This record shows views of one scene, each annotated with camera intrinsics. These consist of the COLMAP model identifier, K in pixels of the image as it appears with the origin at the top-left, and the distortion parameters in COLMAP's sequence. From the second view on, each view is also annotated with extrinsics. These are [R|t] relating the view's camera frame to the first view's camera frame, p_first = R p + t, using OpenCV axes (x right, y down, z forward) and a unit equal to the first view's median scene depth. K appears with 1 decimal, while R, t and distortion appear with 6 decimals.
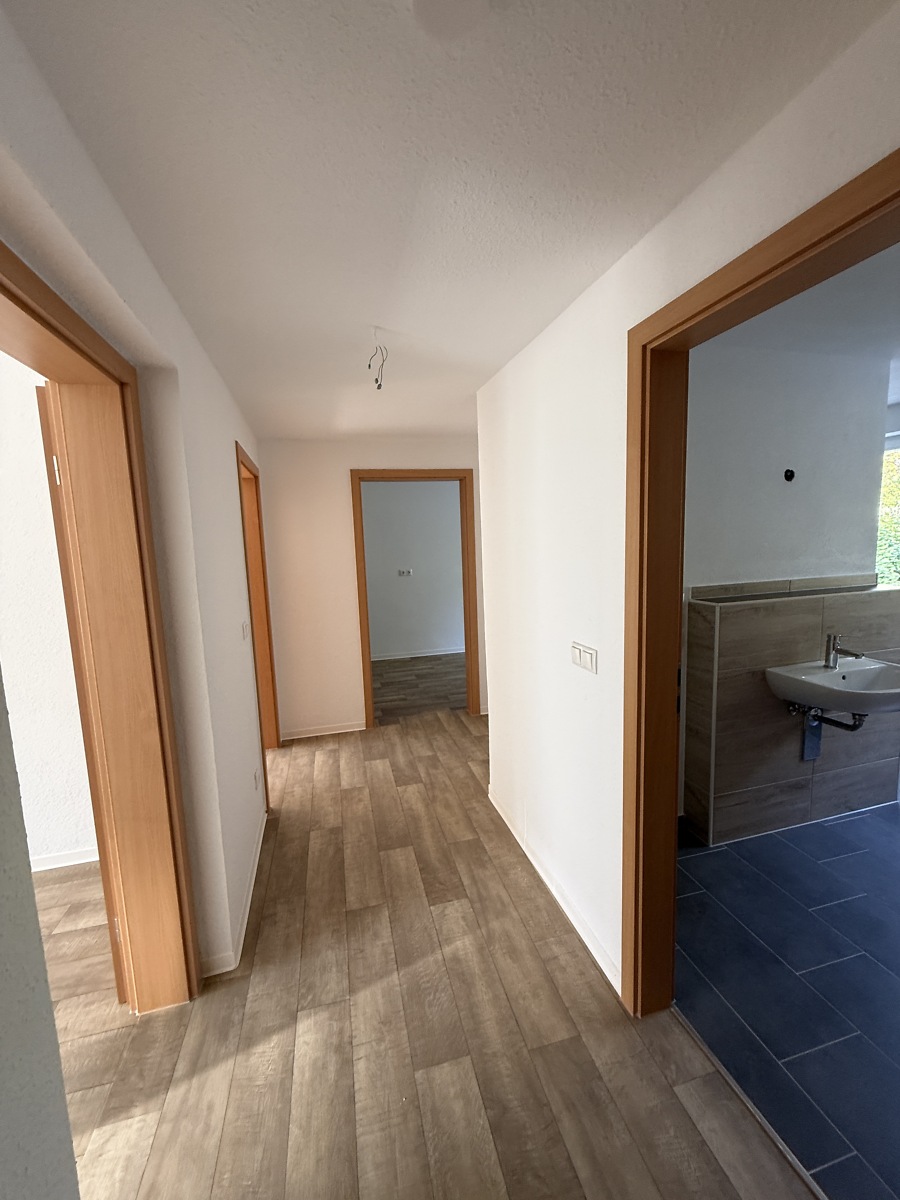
lens RADIAL K [[480.2, 0, 447.4], [0, 480.2, 596.7], [0, 0, 1]] dist [-0.000213, -0.000236]
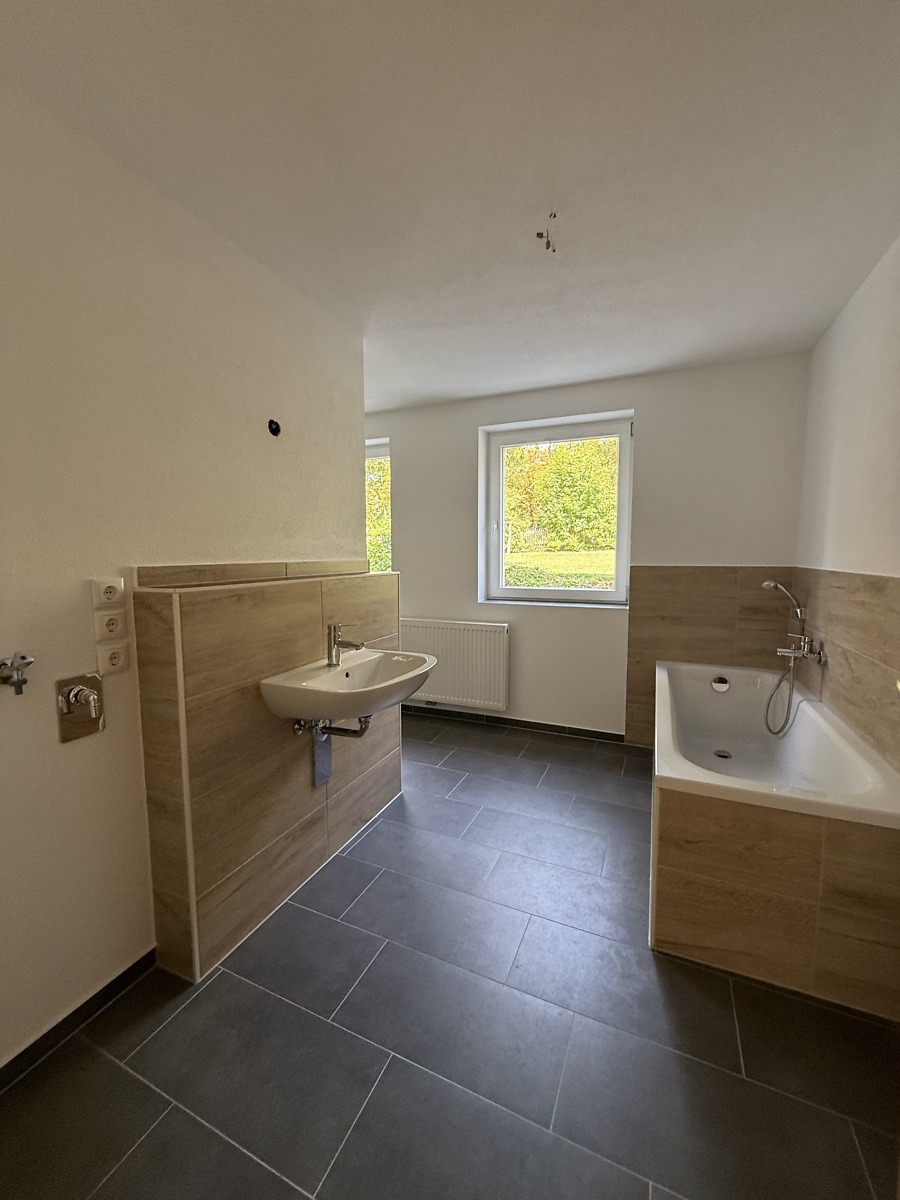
lens RADIAL K [[480.2, 0, 447.4], [0, 480.2, 596.7], [0, 0, 1]] dist [-0.000213, -0.000236]
pose [[0.630196, -0.039163, 0.775448, 0.286004], [0.075869, 0.997054, -0.011302, 0.053703], [-0.772720, 0.065955, 0.631311, 0.321389]]
